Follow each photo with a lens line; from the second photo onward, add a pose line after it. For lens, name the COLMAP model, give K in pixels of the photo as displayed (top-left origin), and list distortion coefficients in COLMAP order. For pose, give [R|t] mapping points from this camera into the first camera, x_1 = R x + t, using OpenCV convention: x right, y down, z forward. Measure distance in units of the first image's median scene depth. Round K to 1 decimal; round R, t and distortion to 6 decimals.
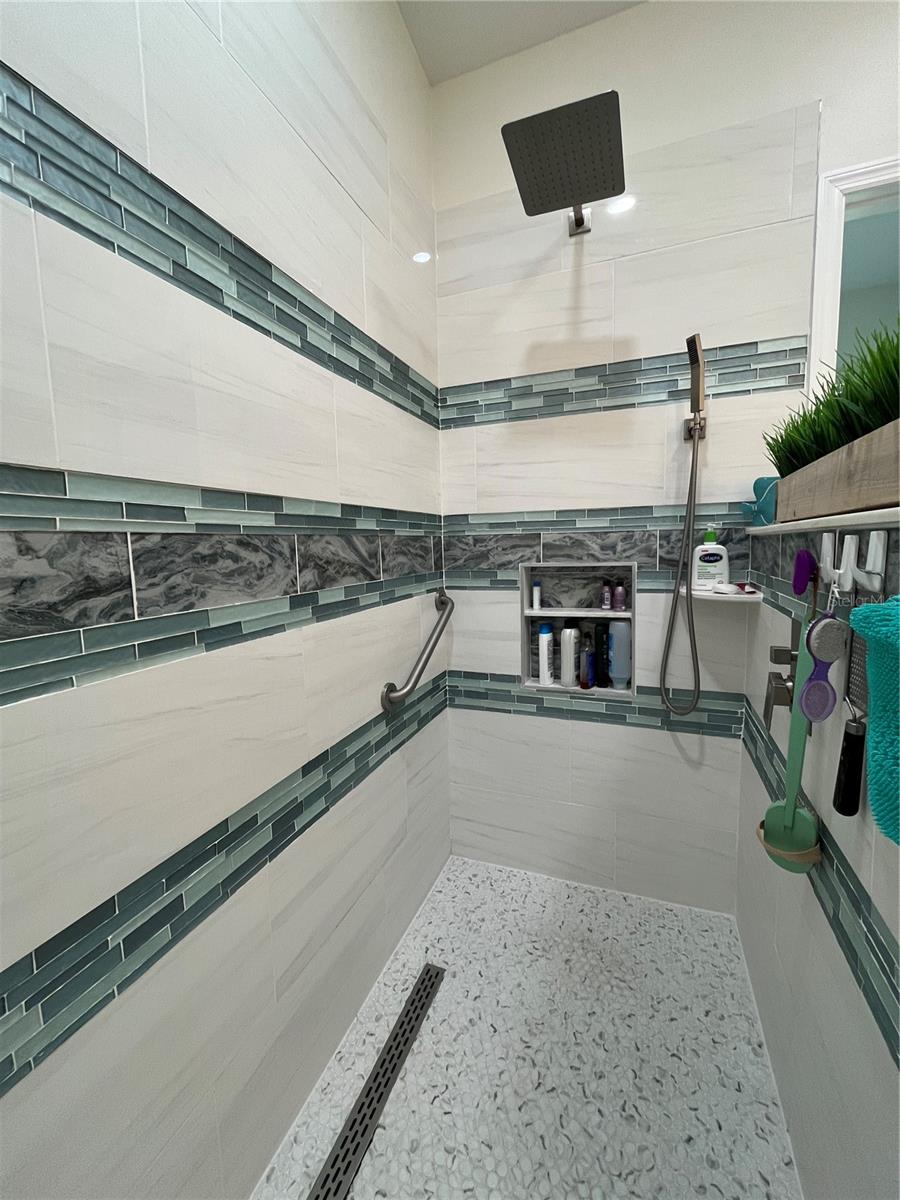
lens RADIAL K [[483.9, 0, 447.8], [0, 483.9, 594.9], [0, 0, 1]] dist [-0.001048, -0.000218]
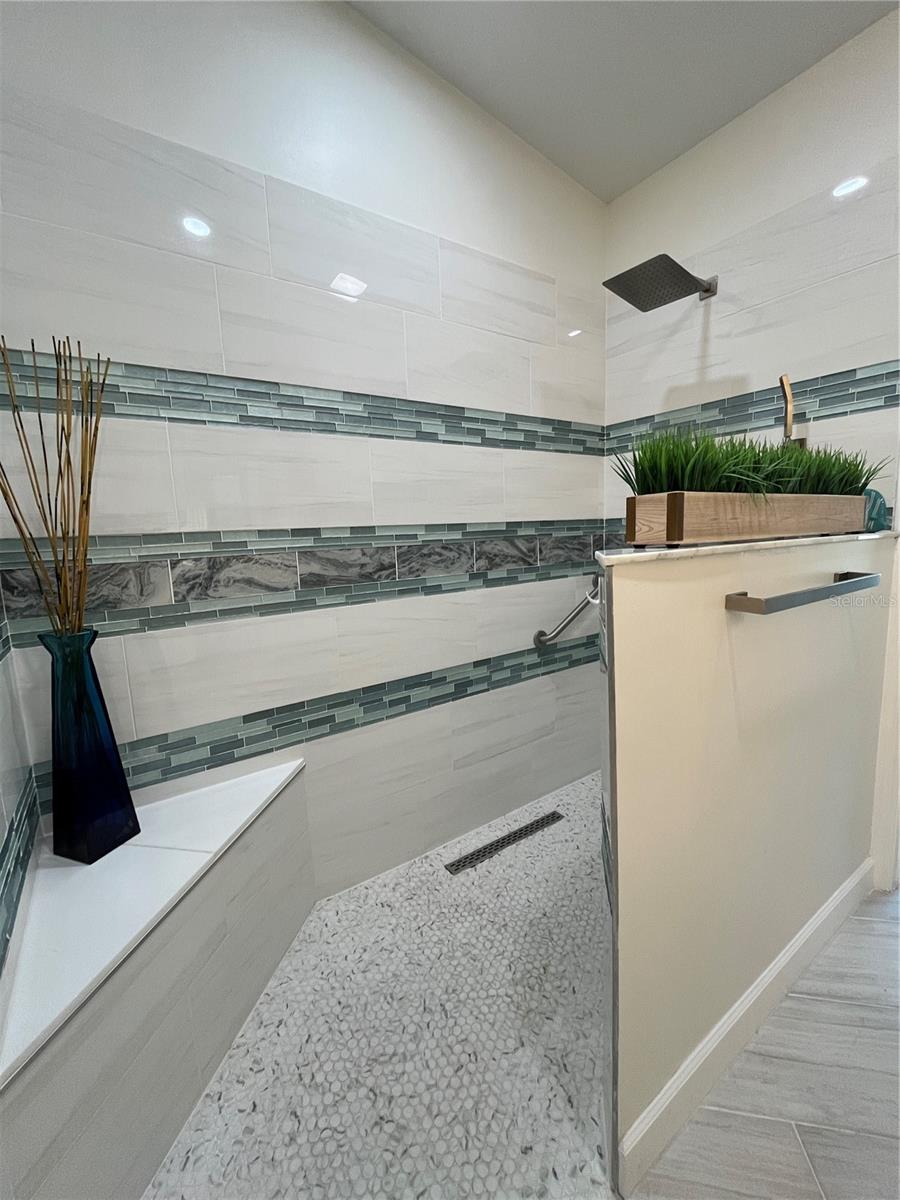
lens RADIAL K [[483.9, 0, 447.8], [0, 483.9, 594.9], [0, 0, 1]] dist [-0.001048, -0.000218]
pose [[0.824819, 0.071731, -0.560828, 0.631217], [-0.043510, 0.997031, 0.063531, -0.027705], [0.563720, -0.028000, 0.825492, -0.598262]]
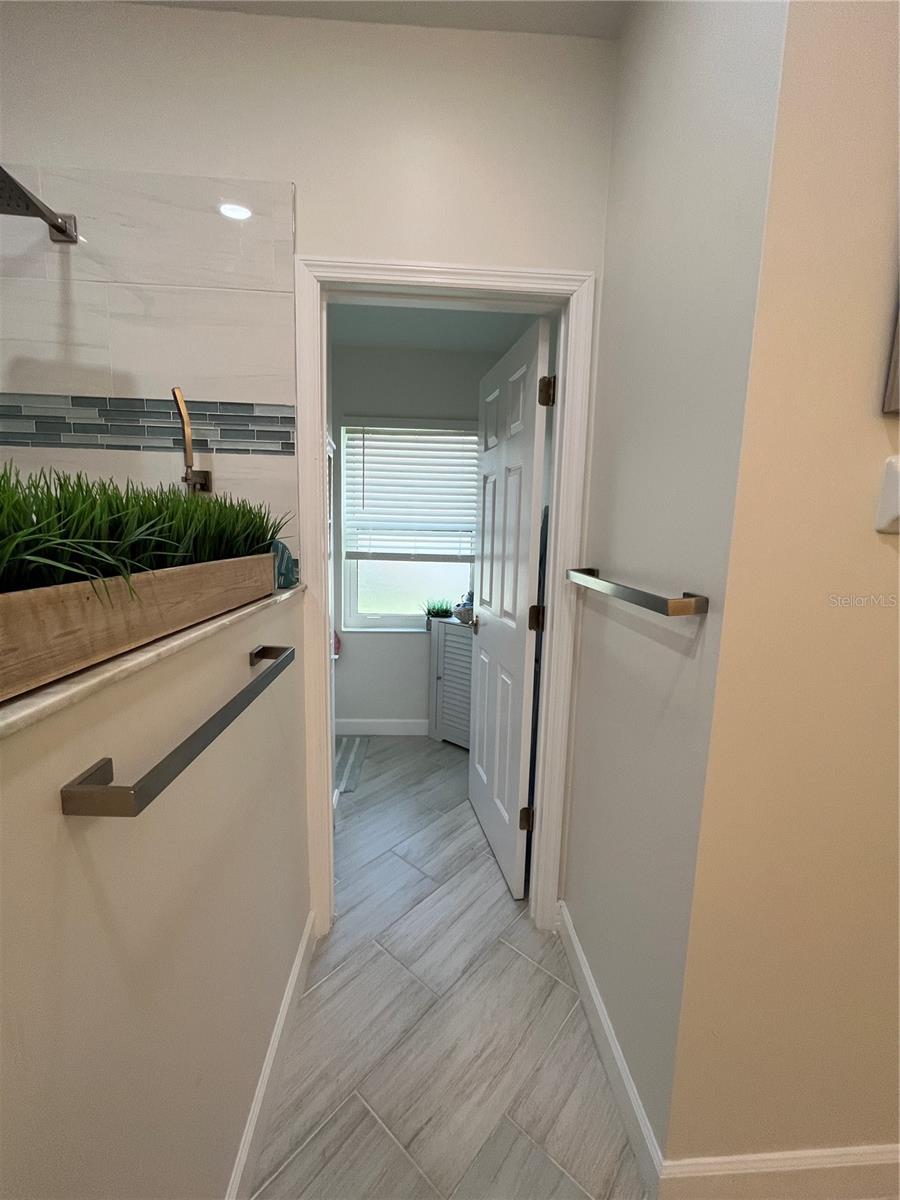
lens RADIAL K [[483.9, 0, 447.8], [0, 483.9, 594.9], [0, 0, 1]] dist [-0.001048, -0.000218]
pose [[0.906118, -0.012500, 0.422839, 0.693391], [-0.003313, 0.999323, 0.036641, -0.190817], [-0.423011, -0.034602, 0.905464, -0.138173]]
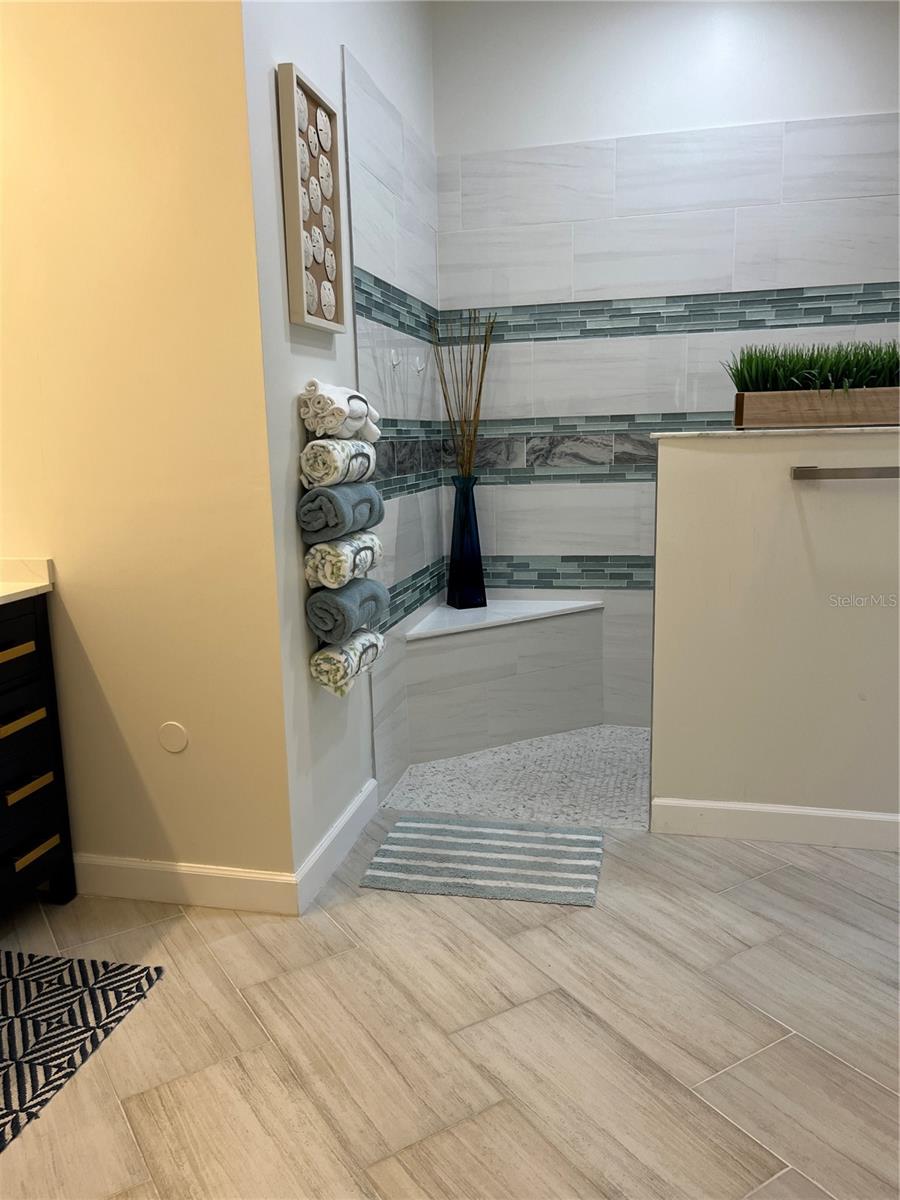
lens RADIAL K [[904.1, 0, 450.0], [0, 904.1, 600.0], [0, 0, 1]] dist [0.044058, -0.000639]
pose [[0.147773, 0.199028, -0.968788, 2.687553], [-0.083299, 0.978567, 0.188331, -0.025265], [0.985507, 0.052869, 0.161185, -0.769000]]
